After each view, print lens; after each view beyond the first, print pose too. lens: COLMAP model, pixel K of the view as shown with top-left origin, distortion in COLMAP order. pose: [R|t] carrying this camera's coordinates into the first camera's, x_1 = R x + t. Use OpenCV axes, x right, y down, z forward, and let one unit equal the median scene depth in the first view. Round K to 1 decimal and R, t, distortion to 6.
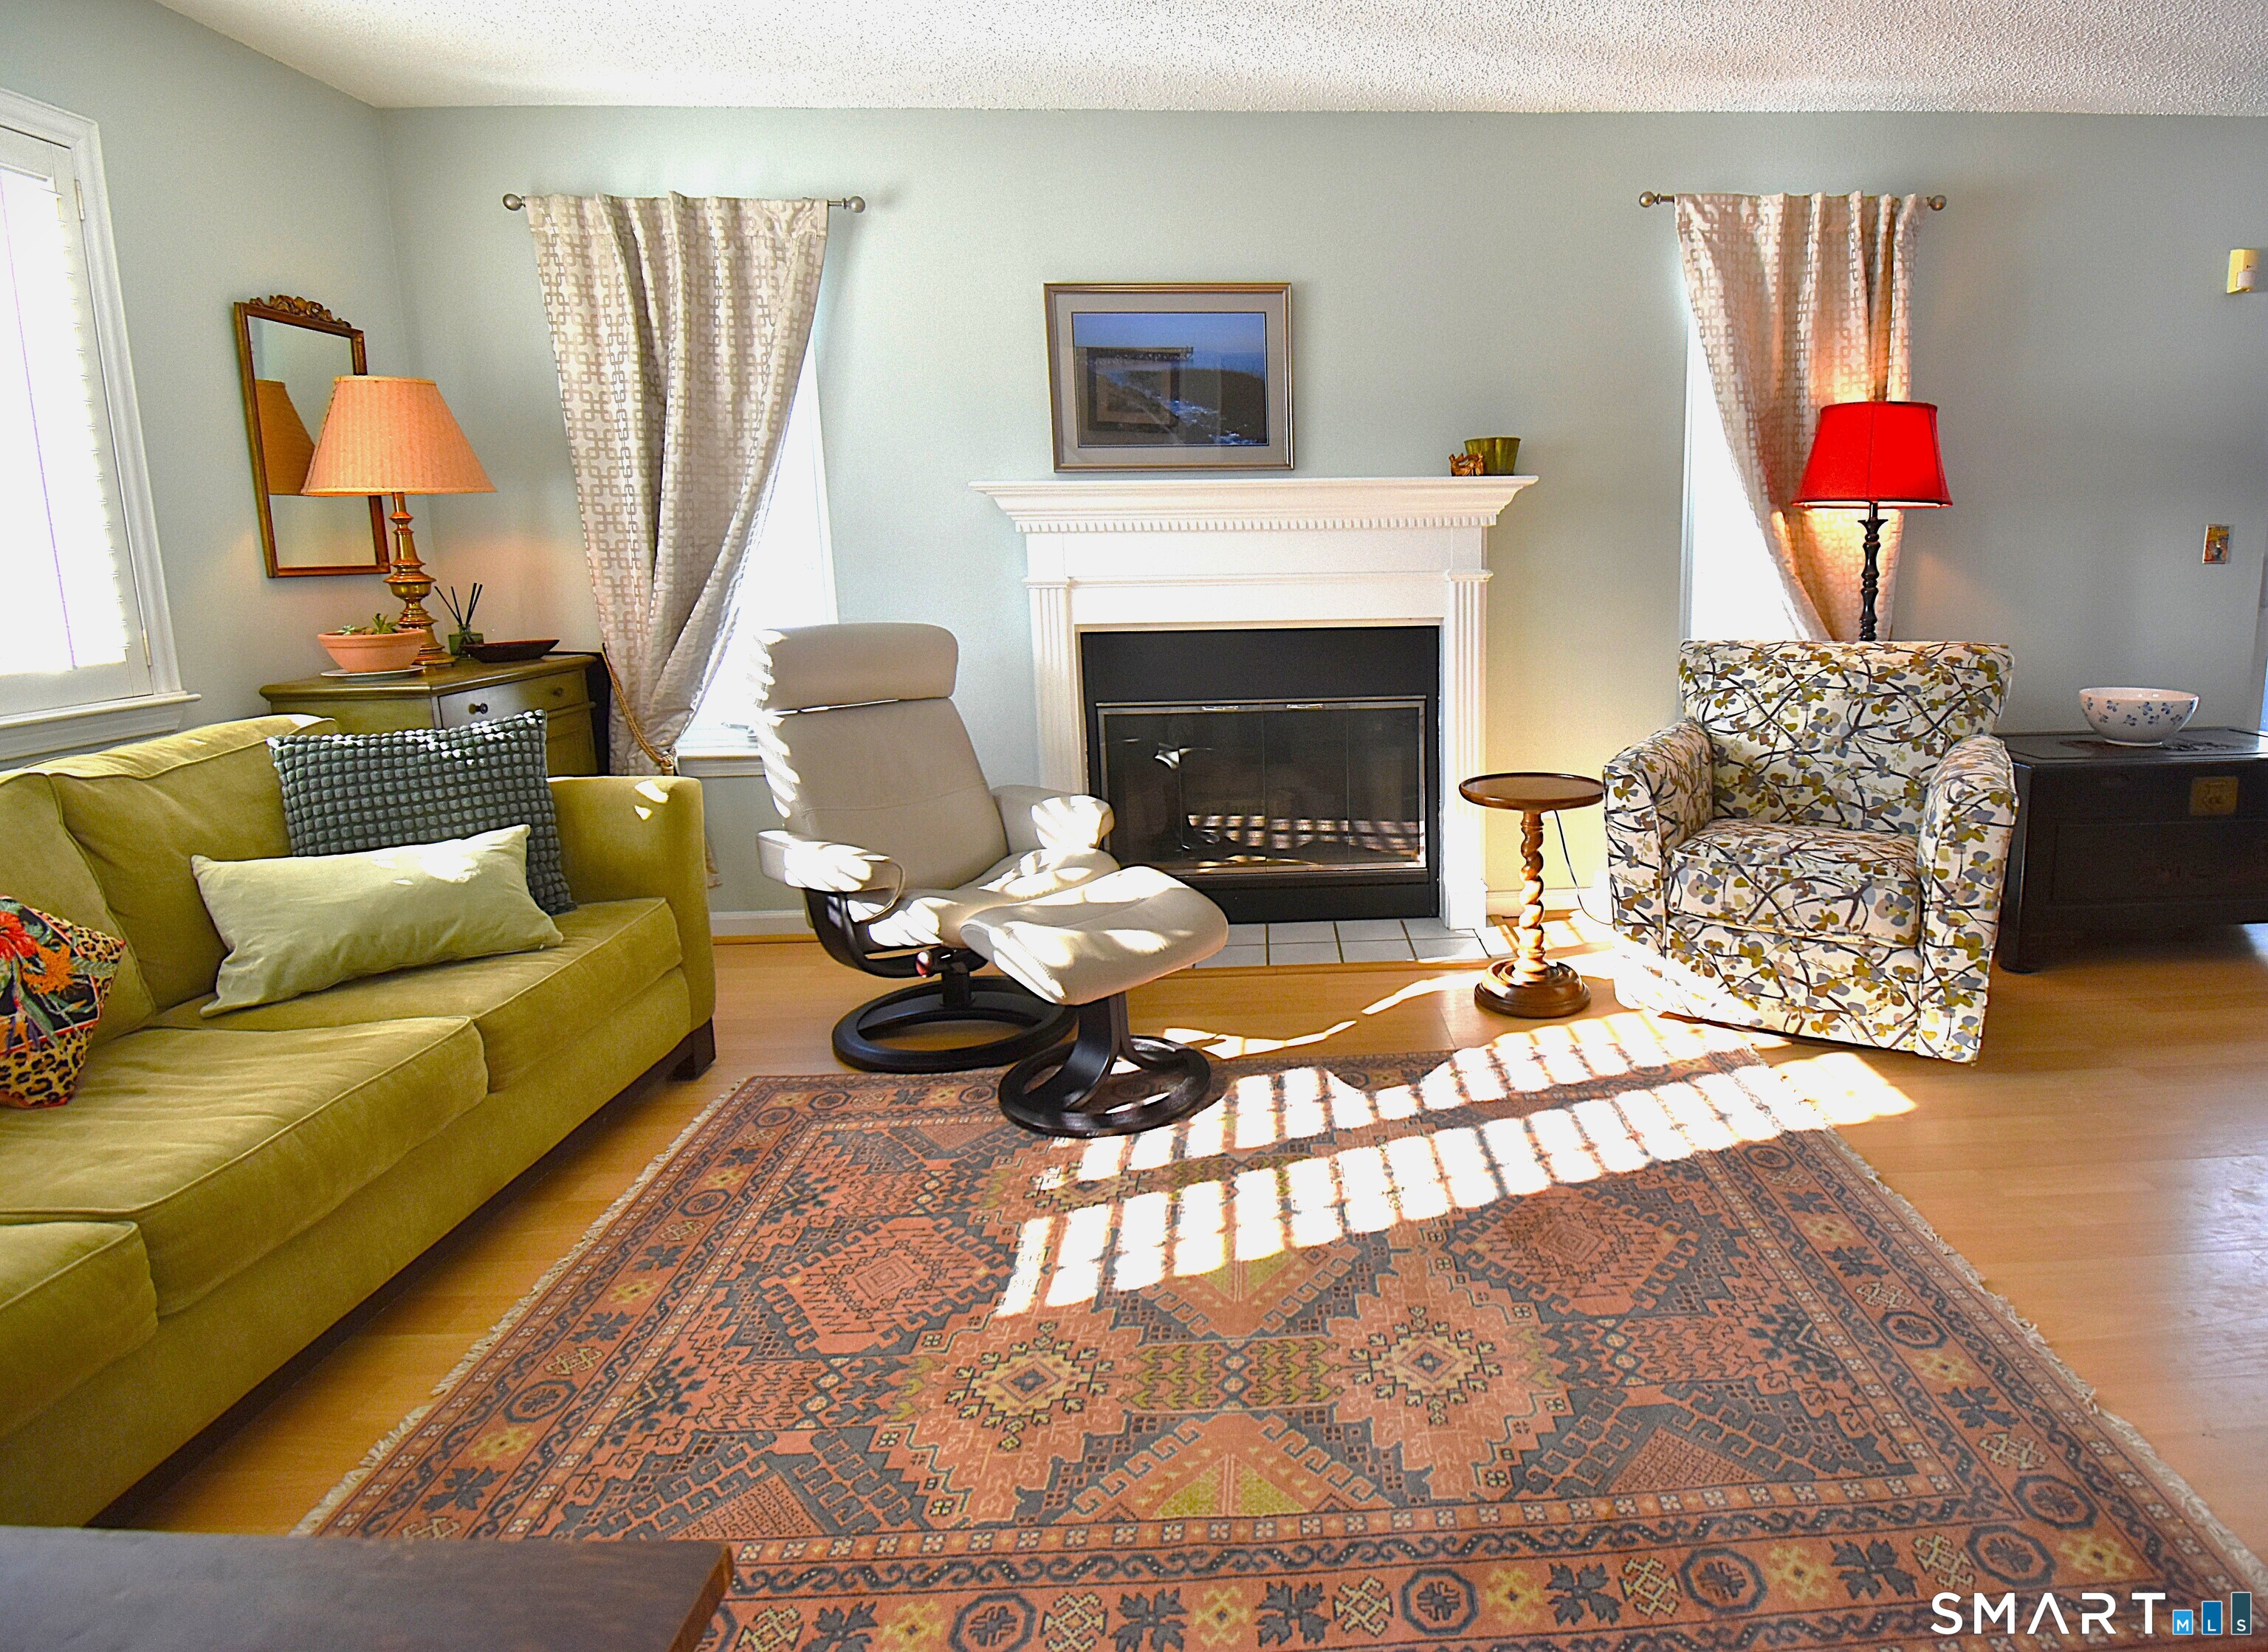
lens RADIAL K [[1139.5, 0, 1136.3], [0, 1139.5, 717.8], [0, 0, 1]] dist [0.037140, 0.000128]
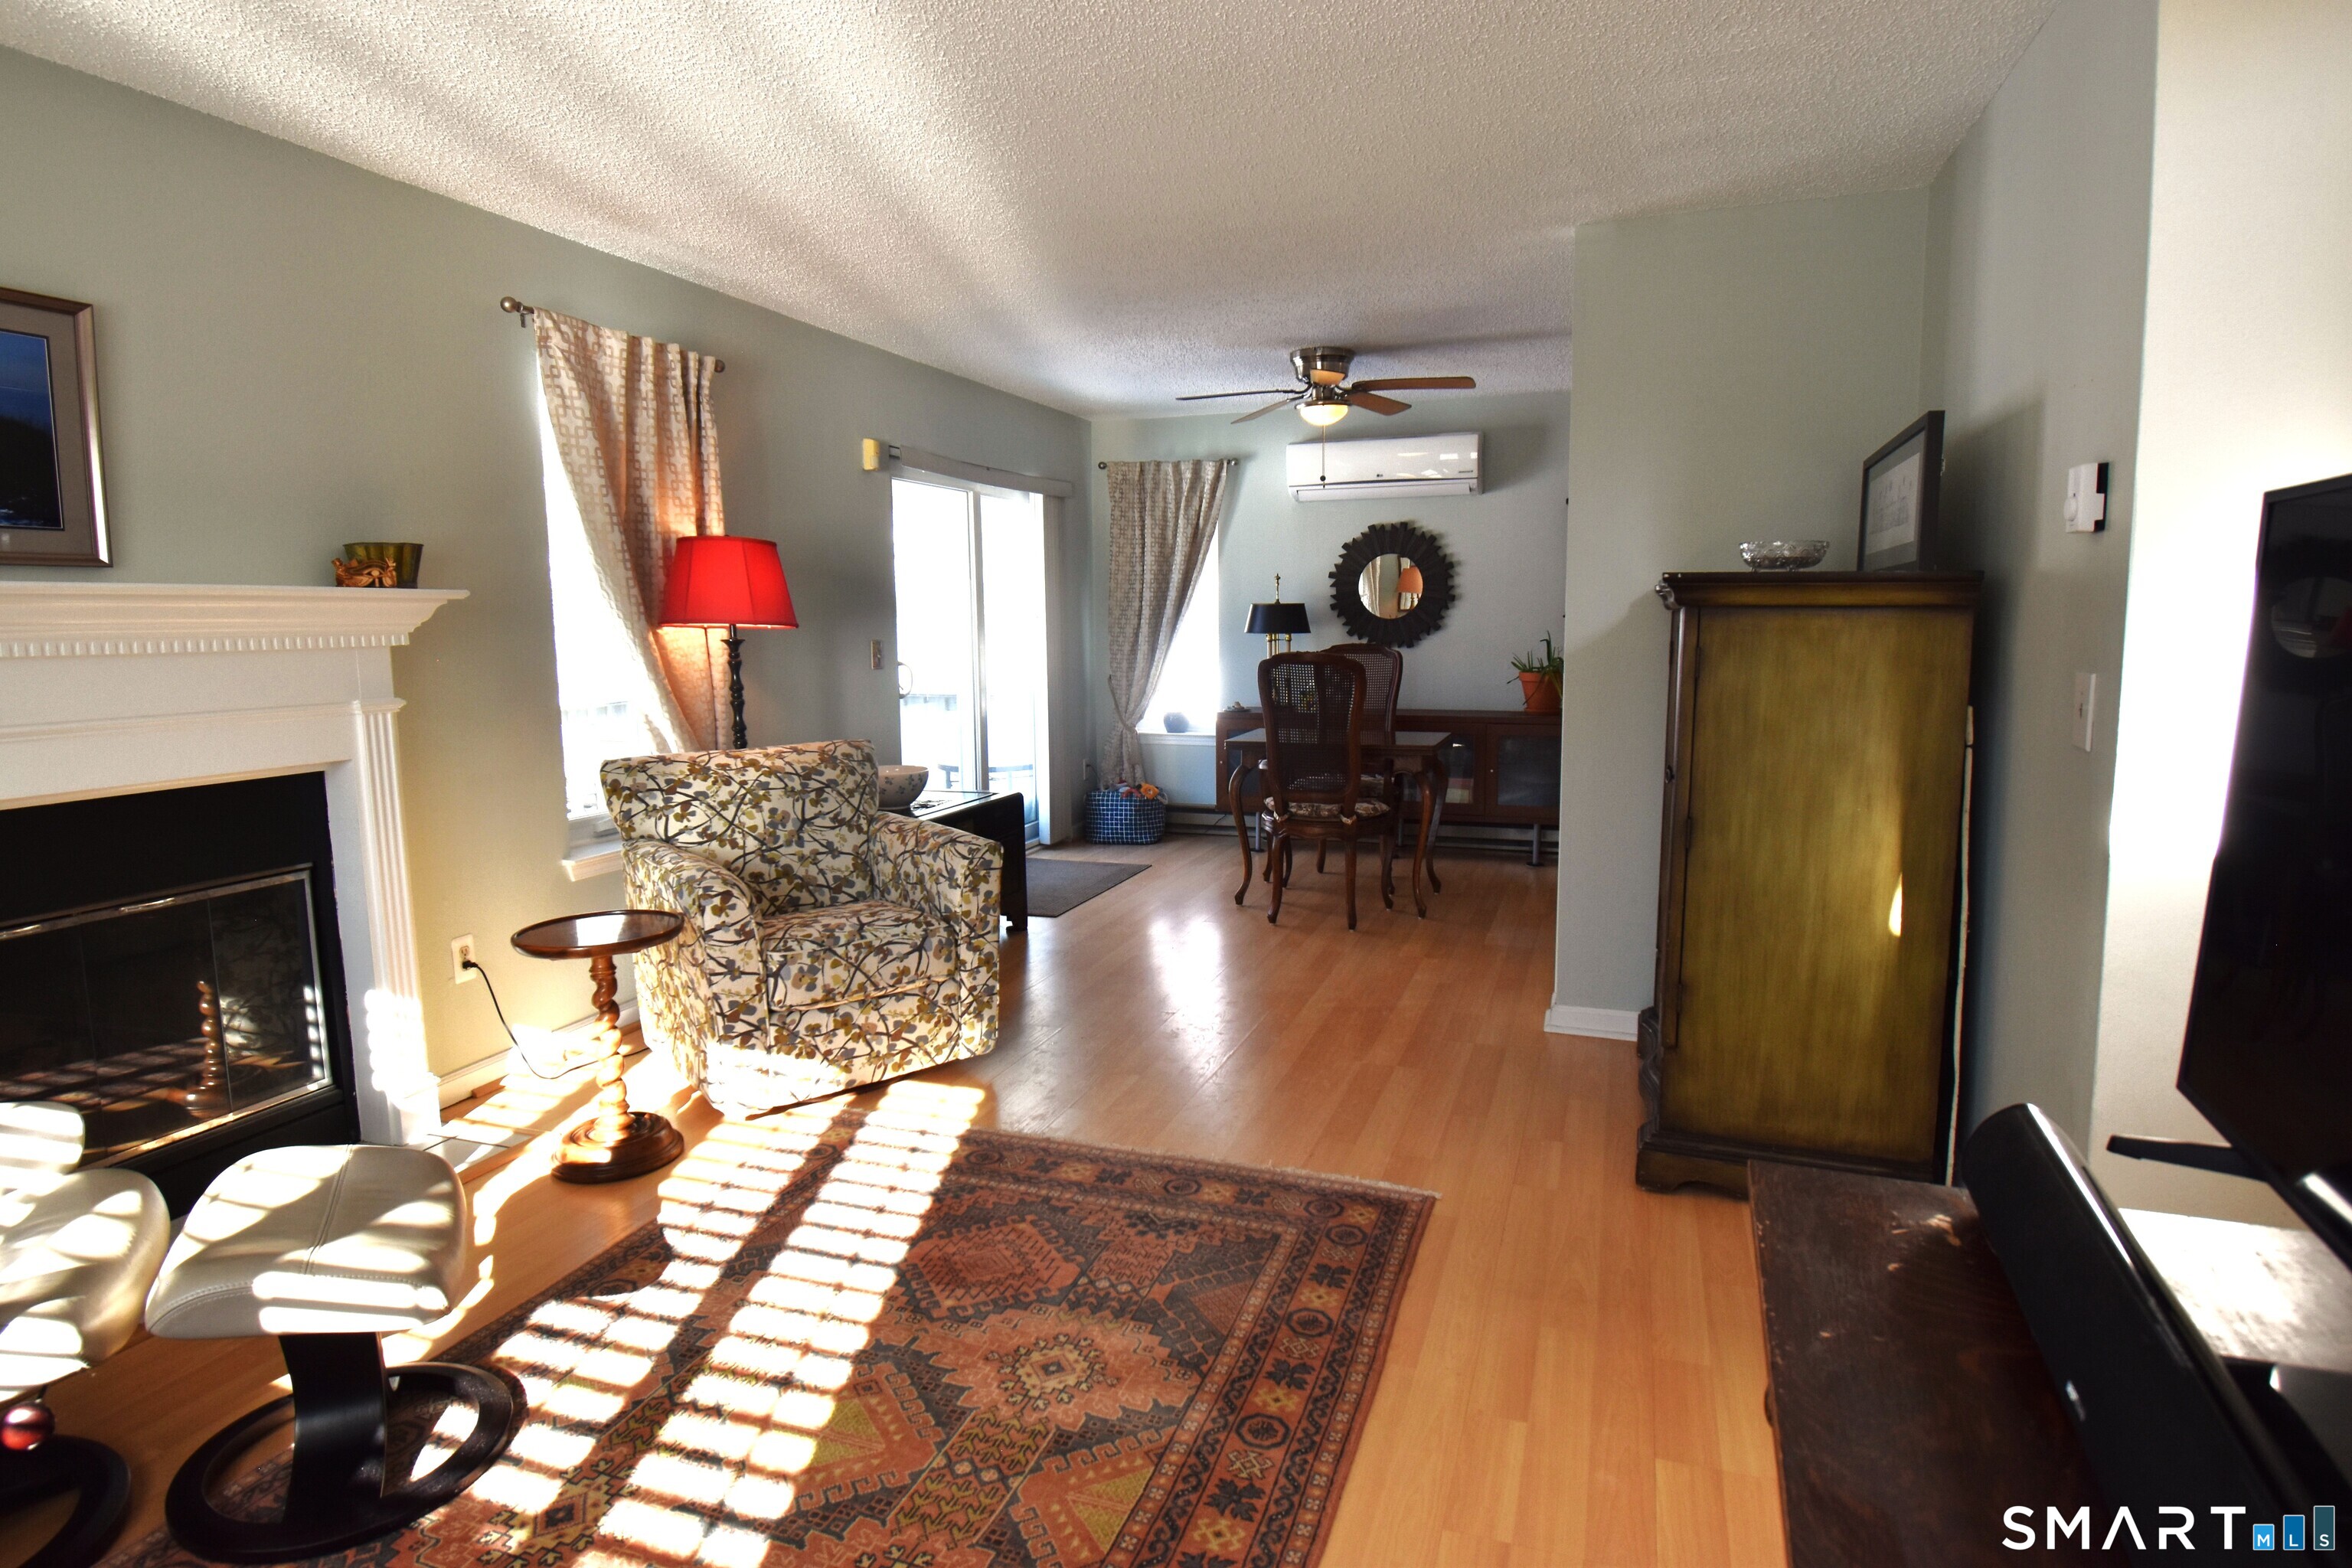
lens RADIAL K [[1306.8, 0, 1176.0], [0, 1306.8, 784.0], [0, 0, 1]] dist [-0.001951, 0.000235]
pose [[0.395741, -0.109097, 0.911859, -0.462827], [0.150914, 0.987146, 0.052609, -0.044759], [-0.905878, 0.116793, 0.407118, 0.148562]]
